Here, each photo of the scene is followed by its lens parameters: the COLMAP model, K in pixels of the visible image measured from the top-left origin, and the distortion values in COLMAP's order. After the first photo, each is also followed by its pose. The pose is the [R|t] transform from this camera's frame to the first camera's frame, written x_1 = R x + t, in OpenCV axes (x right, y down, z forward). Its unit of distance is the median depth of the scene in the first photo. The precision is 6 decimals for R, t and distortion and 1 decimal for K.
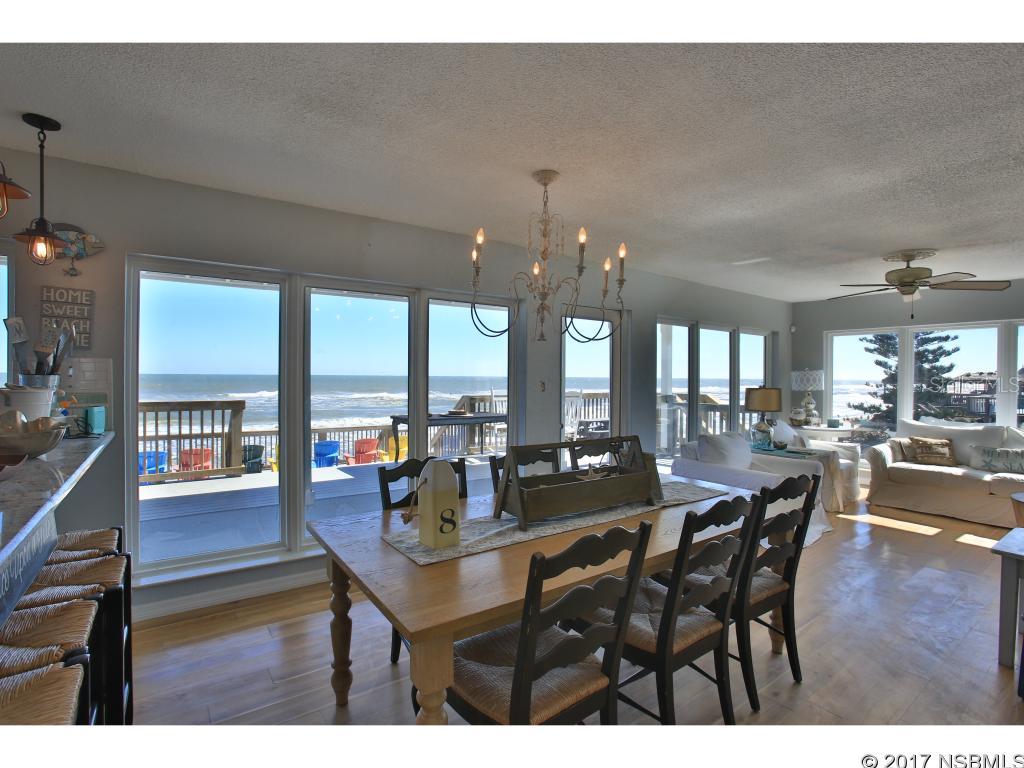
lens RADIAL K [[497.0, 0, 511.0], [0, 497.0, 384.0], [0, 0, 1]] dist [-0.008964, 0.001757]
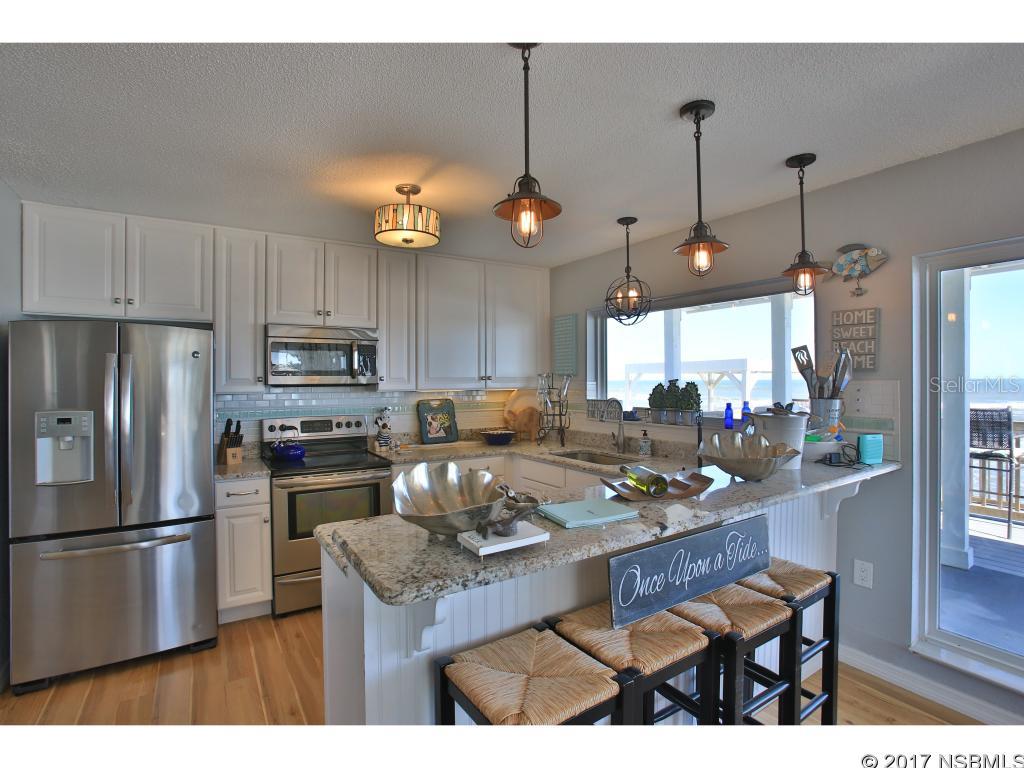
lens RADIAL K [[497.0, 0, 512.0], [0, 497.0, 378.8], [0, 0, 1]] dist [-0.008964, 0.001757]
pose [[-0.040894, -0.004076, -0.999155, 0.107080], [-0.008825, 0.999954, -0.003718, -0.047761], [0.999125, 0.008666, -0.040928, 0.366582]]
